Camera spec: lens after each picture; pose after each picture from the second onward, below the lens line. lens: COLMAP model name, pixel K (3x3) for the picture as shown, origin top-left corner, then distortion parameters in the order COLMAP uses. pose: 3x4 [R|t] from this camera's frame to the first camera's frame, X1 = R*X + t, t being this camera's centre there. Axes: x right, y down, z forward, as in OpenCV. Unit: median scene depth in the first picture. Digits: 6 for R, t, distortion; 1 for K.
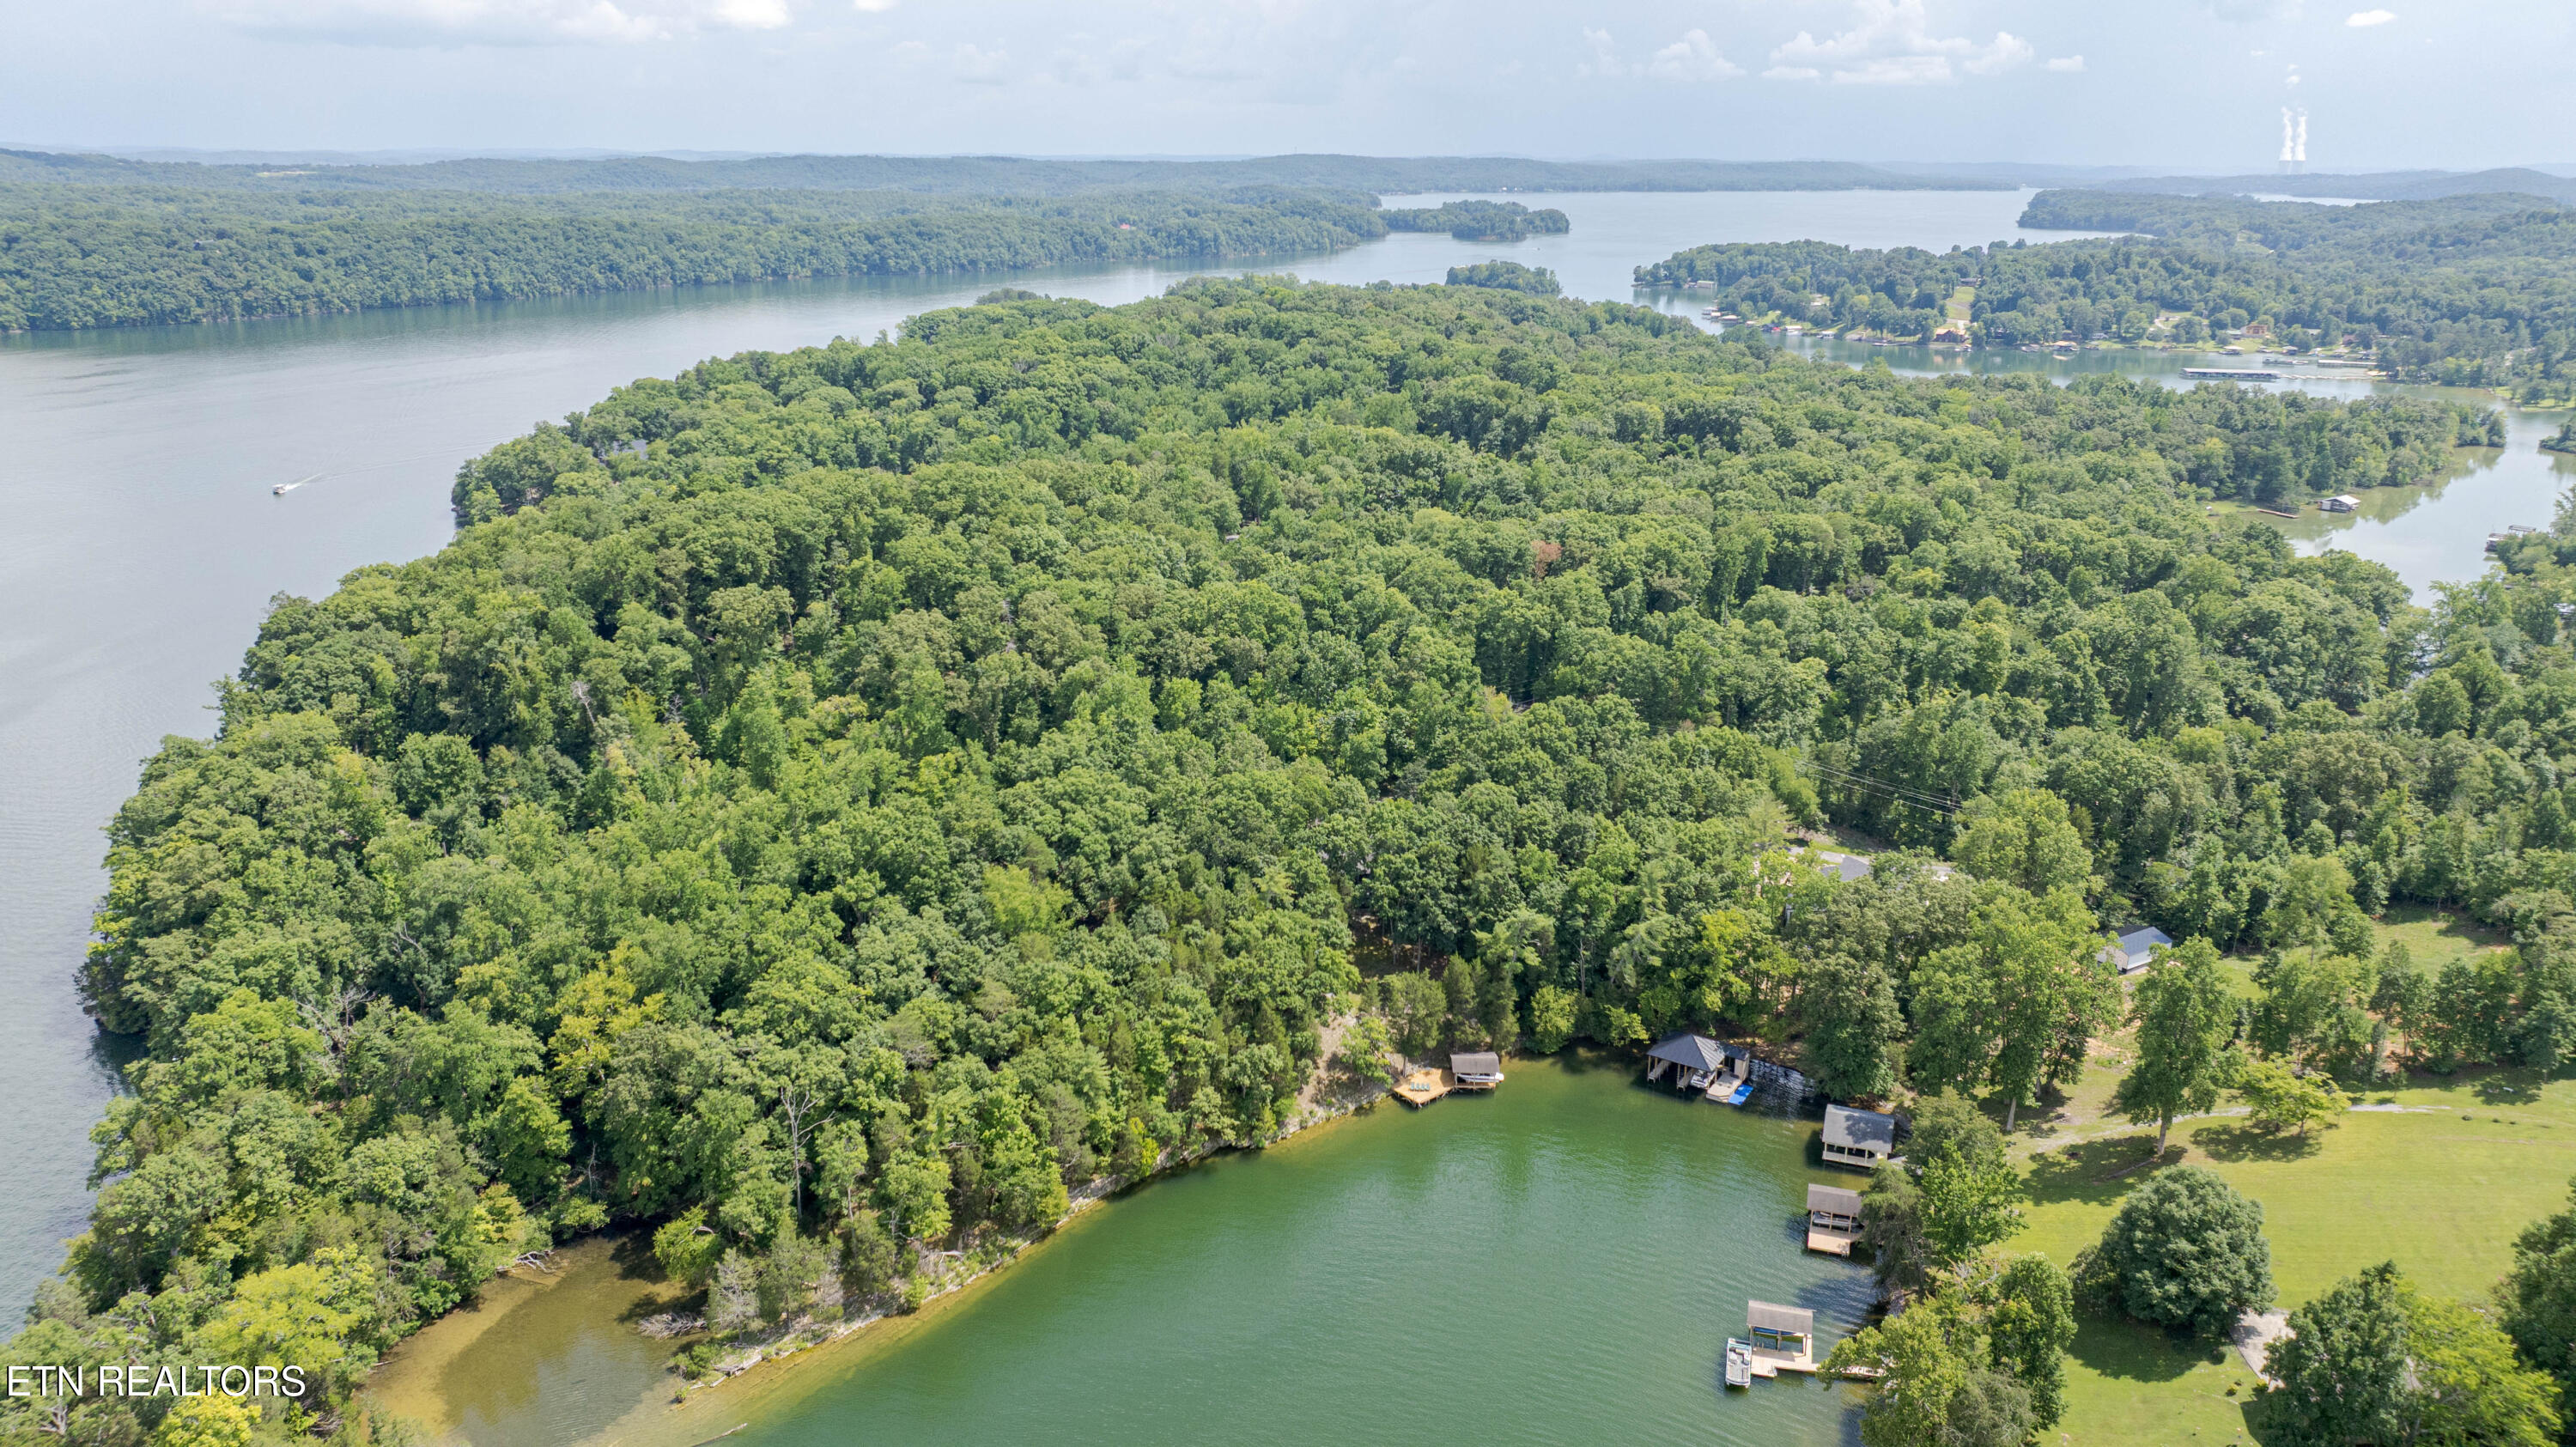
lens RADIAL K [[1835.0, 0, 1288.0], [0, 1835.0, 723.5], [0, 0, 1]] dist [-0.043614, 0.046071]
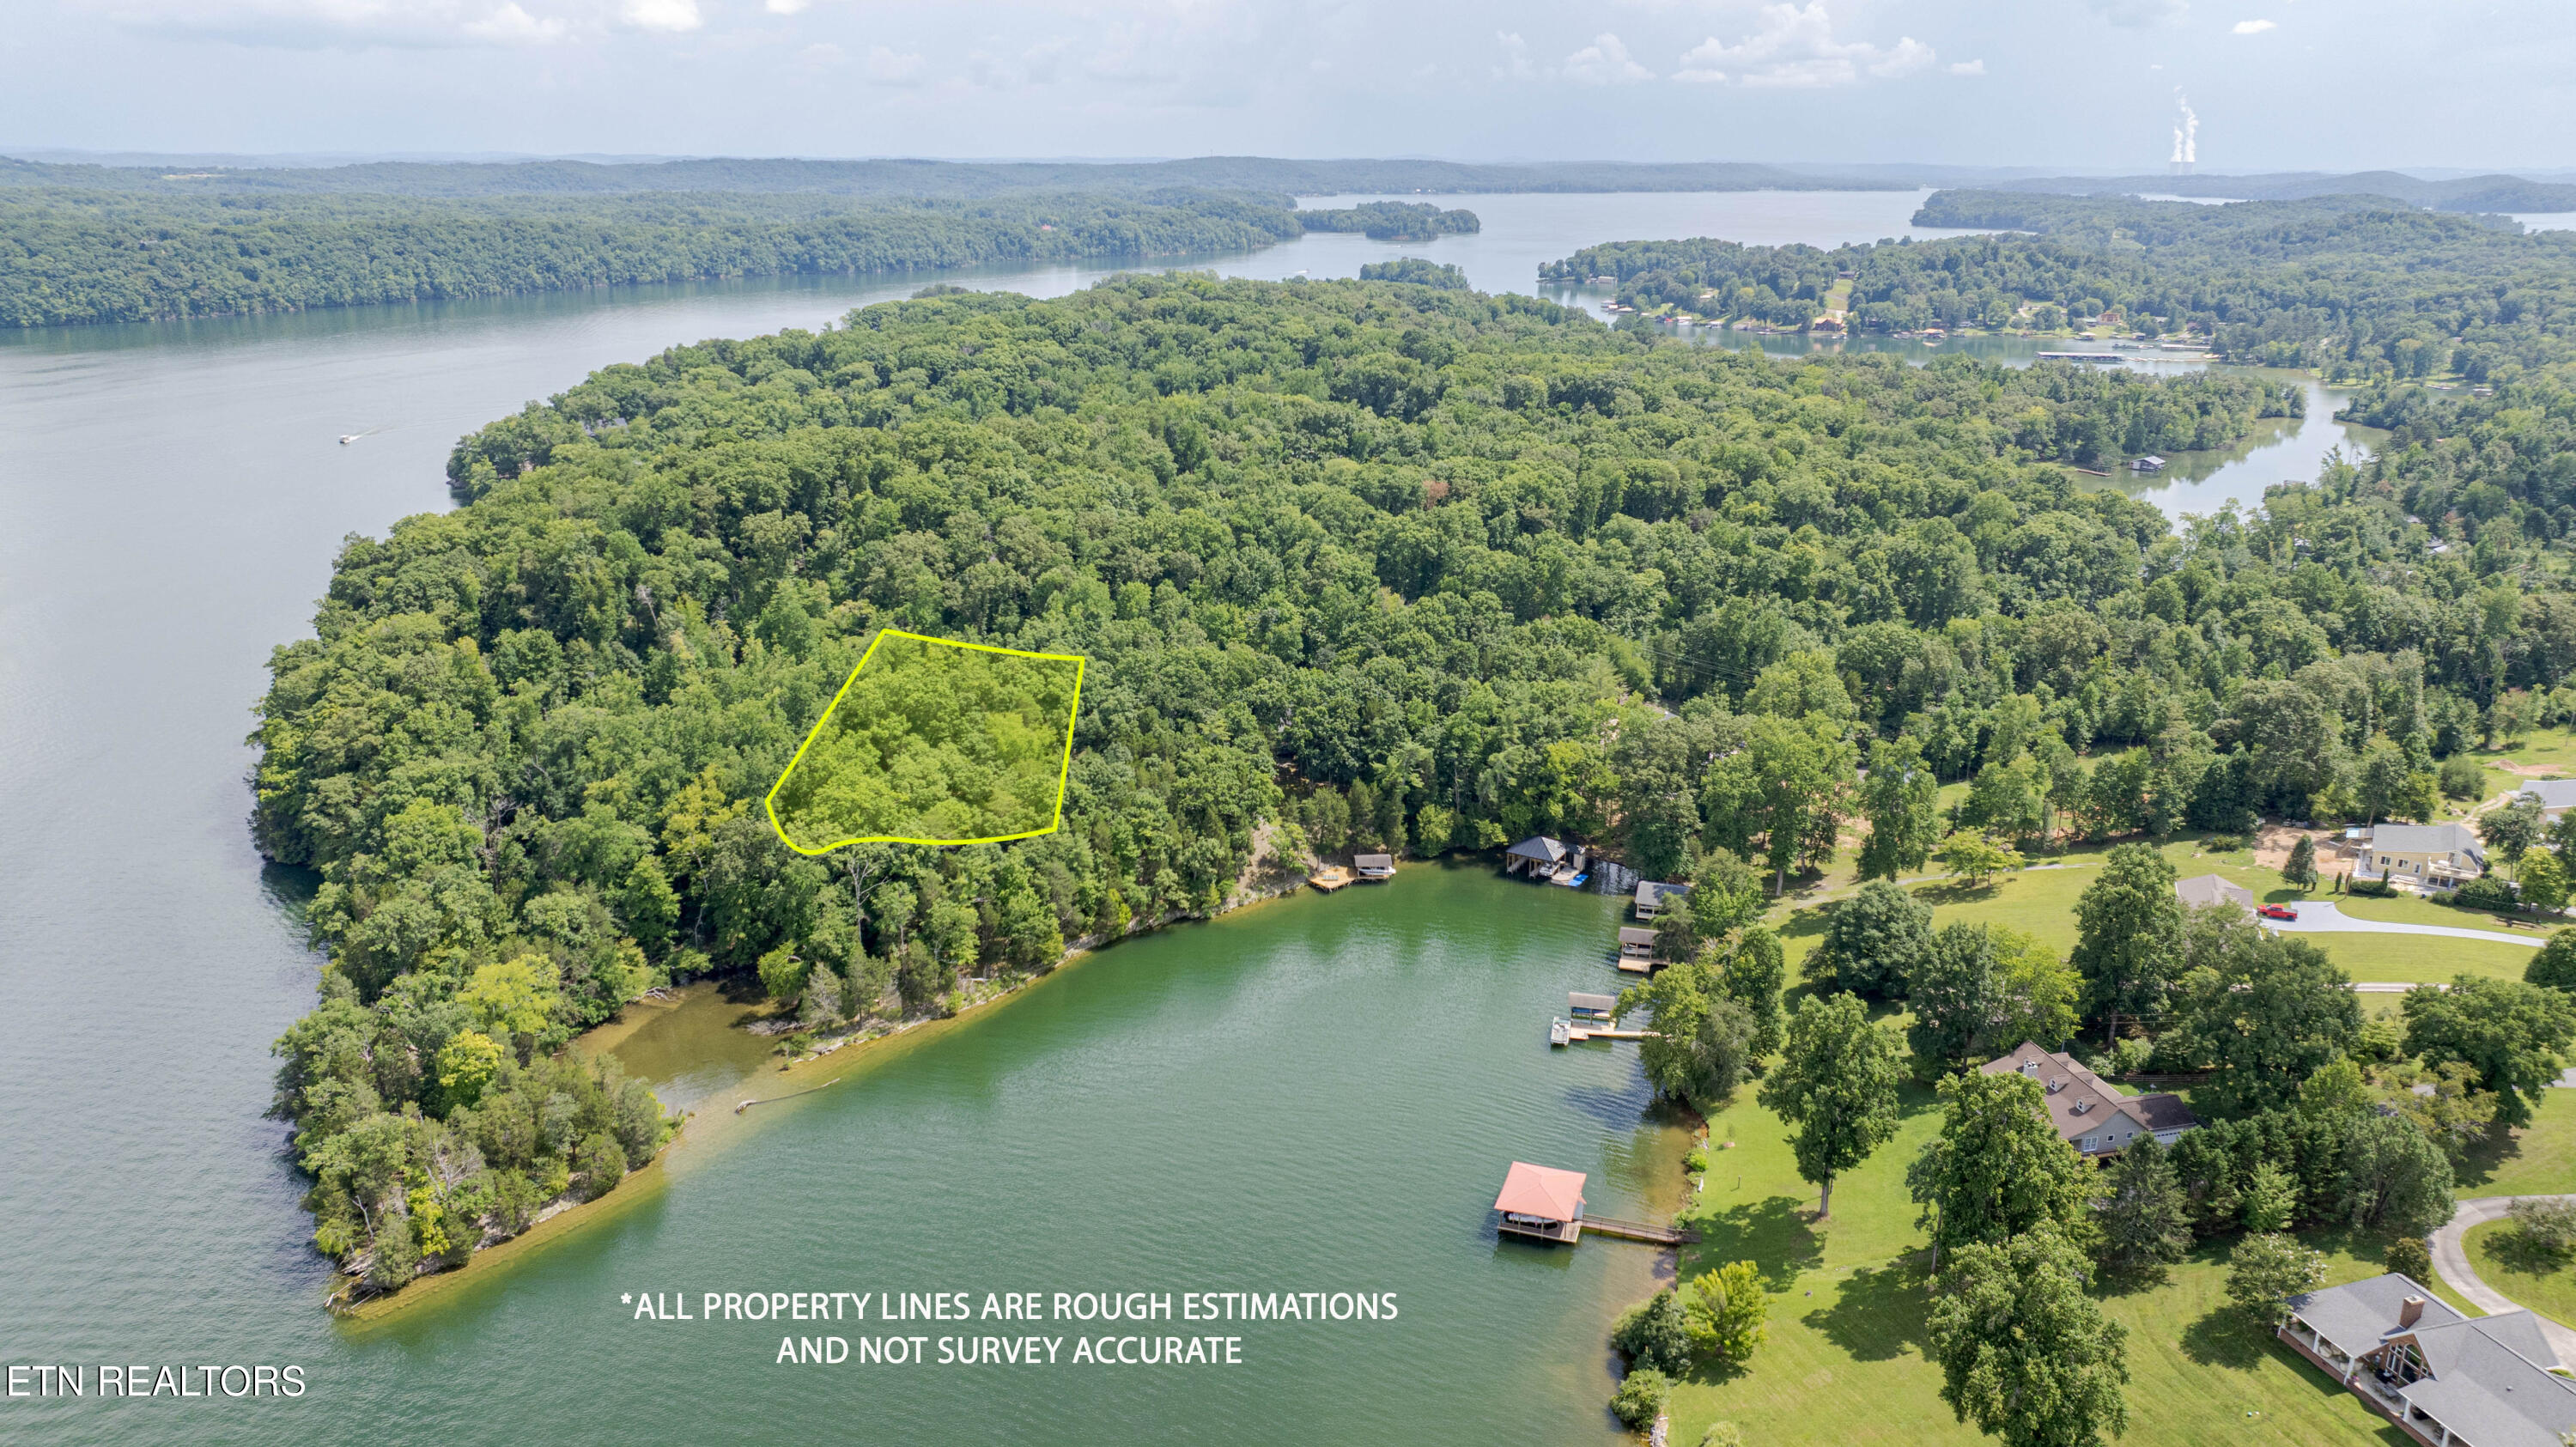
lens RADIAL K [[1835.0, 0, 1288.0], [0, 1835.0, 723.5], [0, 0, 1]] dist [-0.043614, 0.046071]
pose [[0.999031, -0.013412, 0.041917, -0.006802], [0.013464, 0.999909, -0.000958, 0.059091], [-0.041900, 0.001521, 0.999121, -0.186627]]
